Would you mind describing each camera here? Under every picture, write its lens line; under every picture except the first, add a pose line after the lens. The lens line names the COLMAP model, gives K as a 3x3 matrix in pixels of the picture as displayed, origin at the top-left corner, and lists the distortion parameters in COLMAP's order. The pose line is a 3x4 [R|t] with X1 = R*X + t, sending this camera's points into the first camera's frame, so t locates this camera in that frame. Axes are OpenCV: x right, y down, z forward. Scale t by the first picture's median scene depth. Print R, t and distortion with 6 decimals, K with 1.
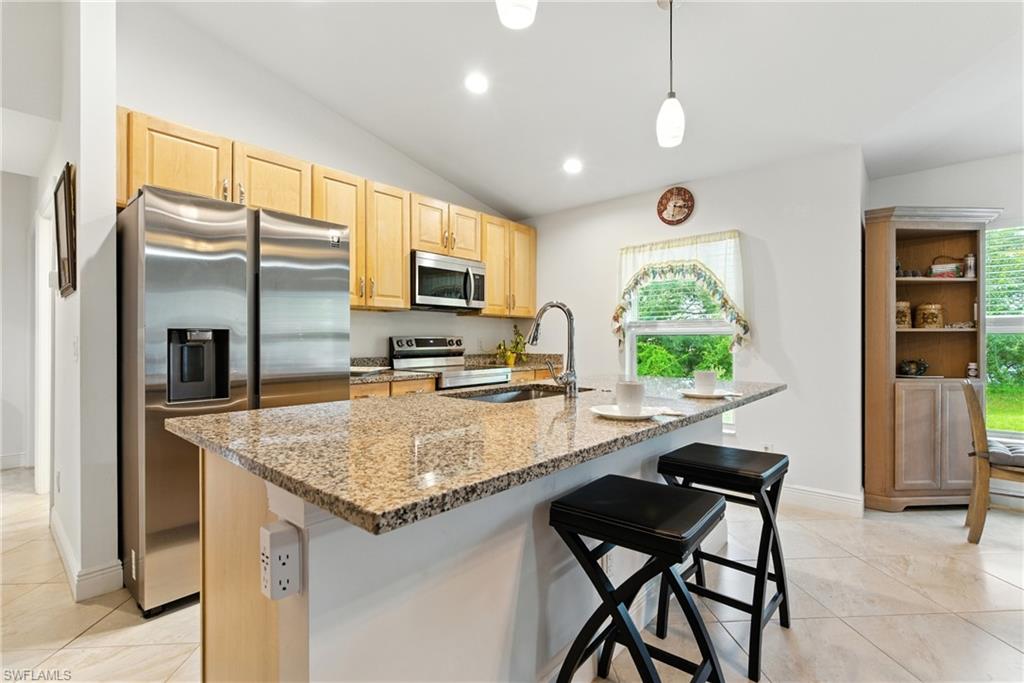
lens RADIAL K [[465.7, 0, 508.1], [0, 465.7, 337.8], [0, 0, 1]] dist [-0.000221, -0.000088]
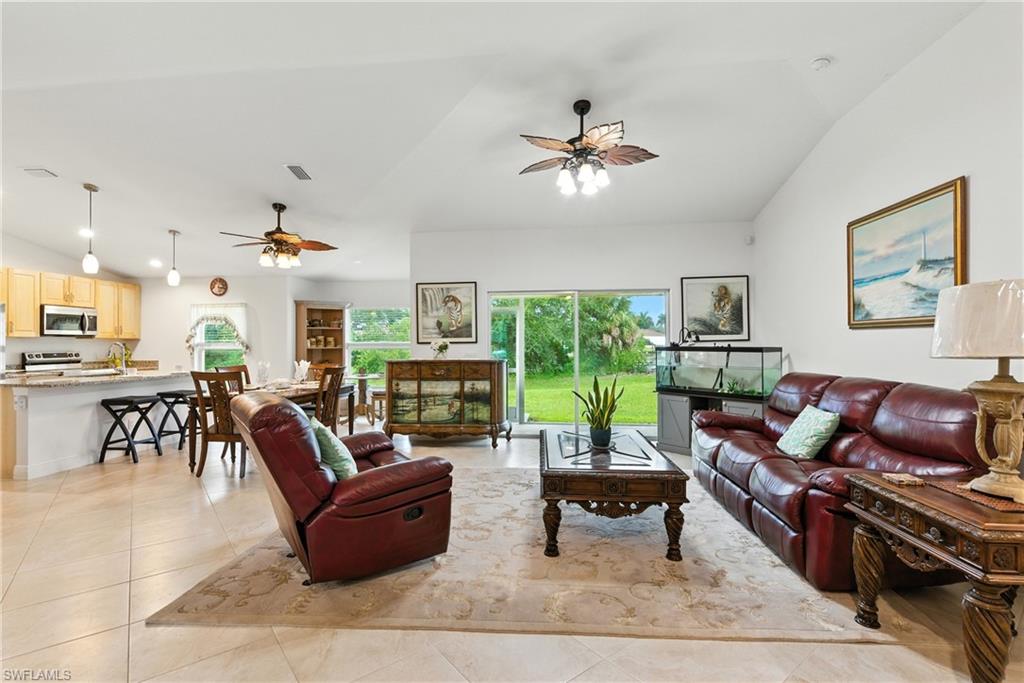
lens RADIAL K [[472.0, 0, 510.1], [0, 472.0, 343.0], [0, 0, 1]] dist [-0.001067, -0.000837]
pose [[0.816397, -0.000183, 0.577490, 0.229853], [-0.002385, 0.999990, 0.003688, -0.052734], [-0.577486, -0.004388, 0.816389, -1.587388]]
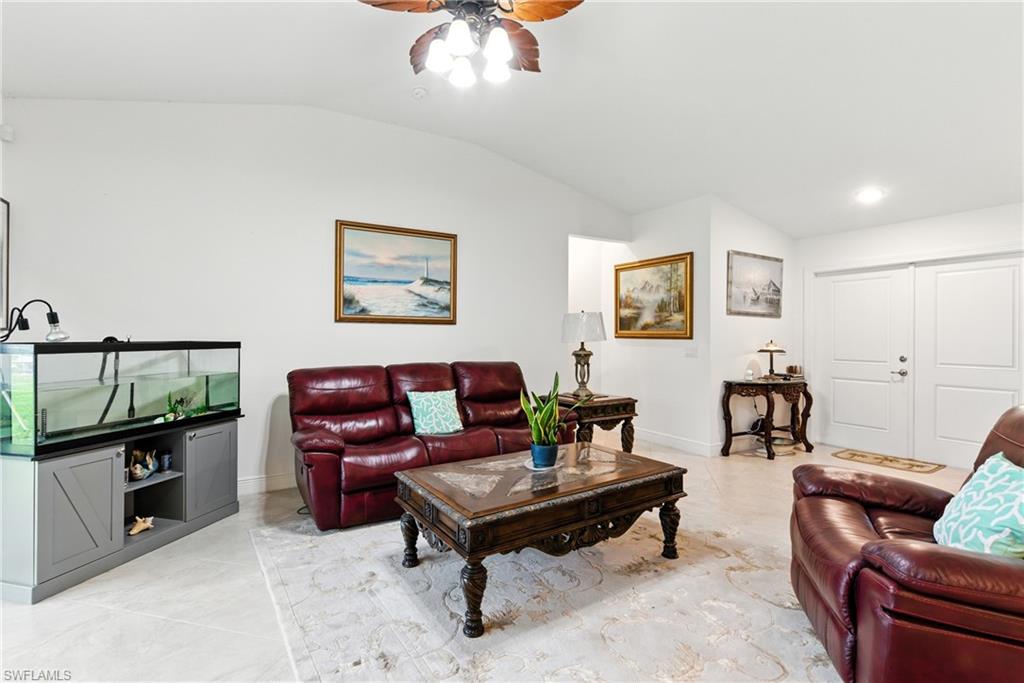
lens RADIAL K [[475.5, 0, 510.4], [0, 475.5, 338.3], [0, 0, 1]] dist [0.012813, -0.010529]
pose [[-0.952063, -0.001262, 0.305900, 0.782187], [-0.001323, 0.999999, 0.000009, -0.043694], [-0.305899, -0.000396, -0.952064, -0.105532]]
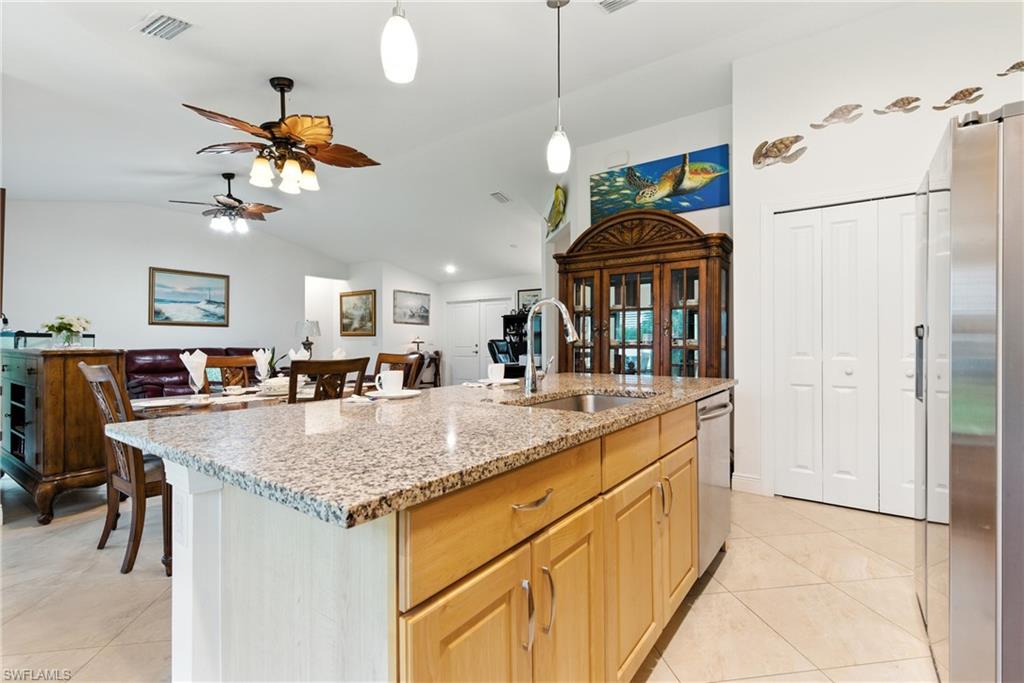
lens RADIAL K [[466.8, 0, 509.9], [0, 466.8, 340.8], [0, 0, 1]] dist [0.000414, -0.000263]
pose [[-0.995640, 0.003131, -0.093222, 0.155859], [0.003830, 0.999966, -0.007319, 0.010002], [0.093196, -0.007645, -0.995618, 1.119562]]
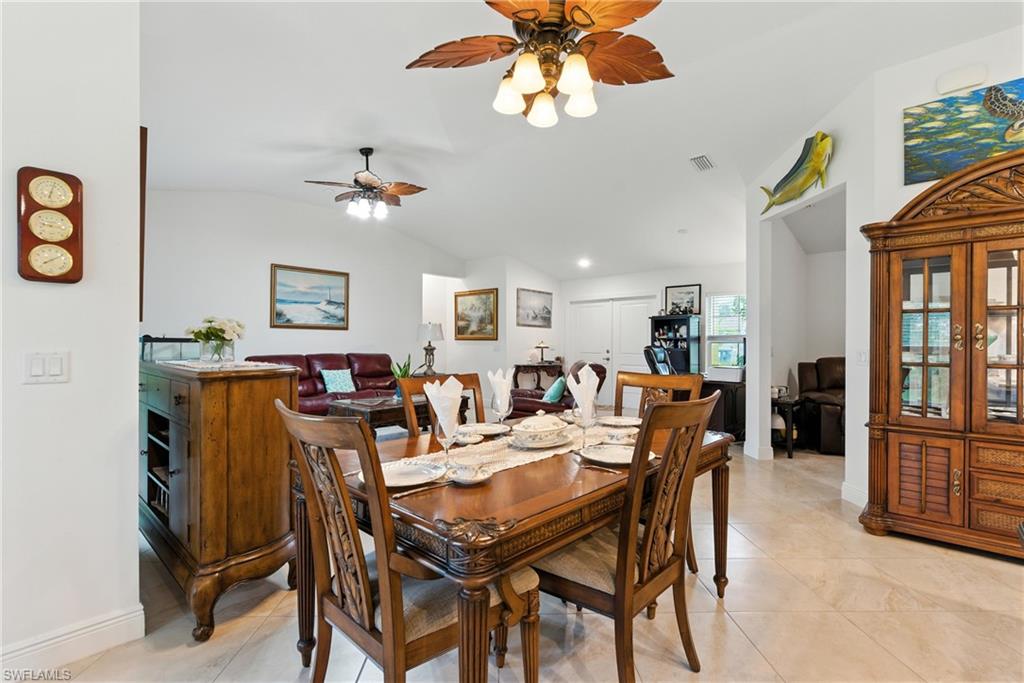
lens RADIAL K [[464.5, 0, 512.3], [0, 464.5, 345.0], [0, 0, 1]] dist [0.002863, -0.000353]
pose [[-0.999488, -0.001713, 0.031941, 0.536853], [-0.001763, 0.999997, -0.001545, -0.012685], [-0.031939, -0.001601, -0.999489, 0.730974]]
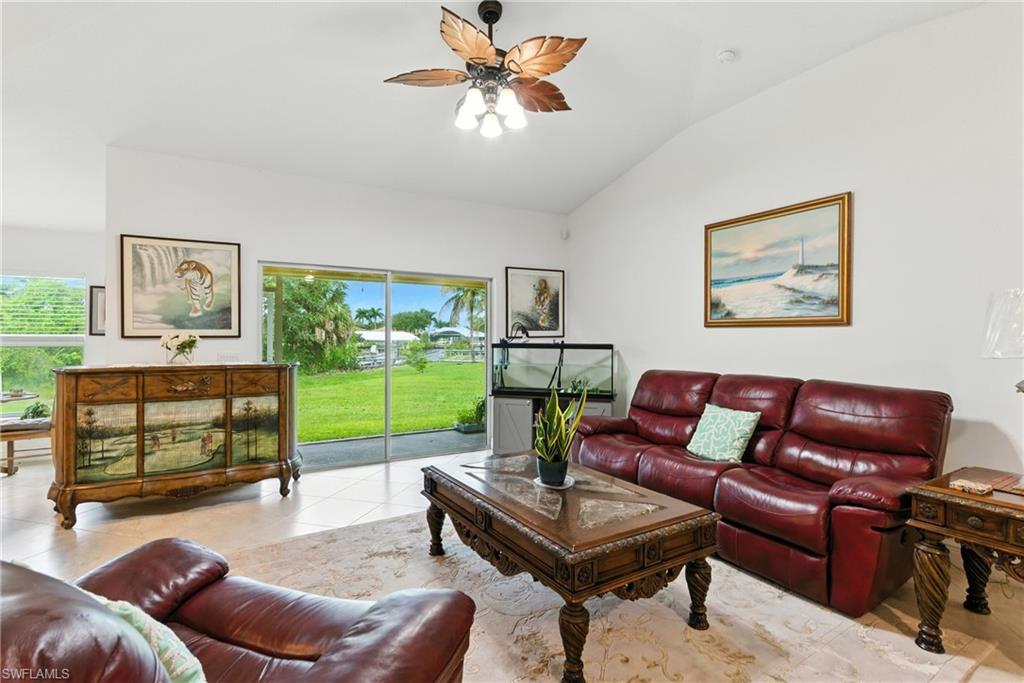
lens RADIAL K [[475.5, 0, 510.4], [0, 475.5, 338.3], [0, 0, 1]] dist [0.012813, -0.010529]
pose [[0.325401, 0.002706, 0.945572, 0.260752], [-0.010158, 0.999948, 0.000634, -0.051925], [-0.945521, -0.009812, 0.325412, -1.051251]]
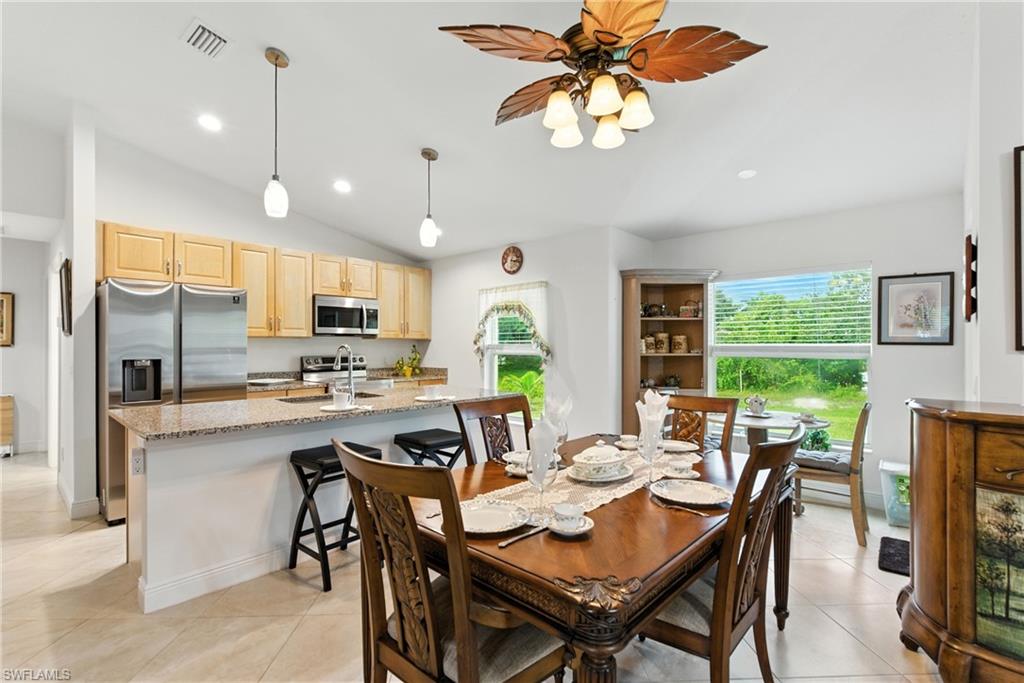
lens RADIAL K [[472.0, 0, 510.1], [0, 472.0, 343.0], [0, 0, 1]] dist [-0.001067, -0.000837]
pose [[0.999802, 0.002208, -0.019768, 0.422357], [-0.002145, 0.999993, 0.003185, -0.051876], [0.019775, -0.003142, 0.999800, -0.409889]]
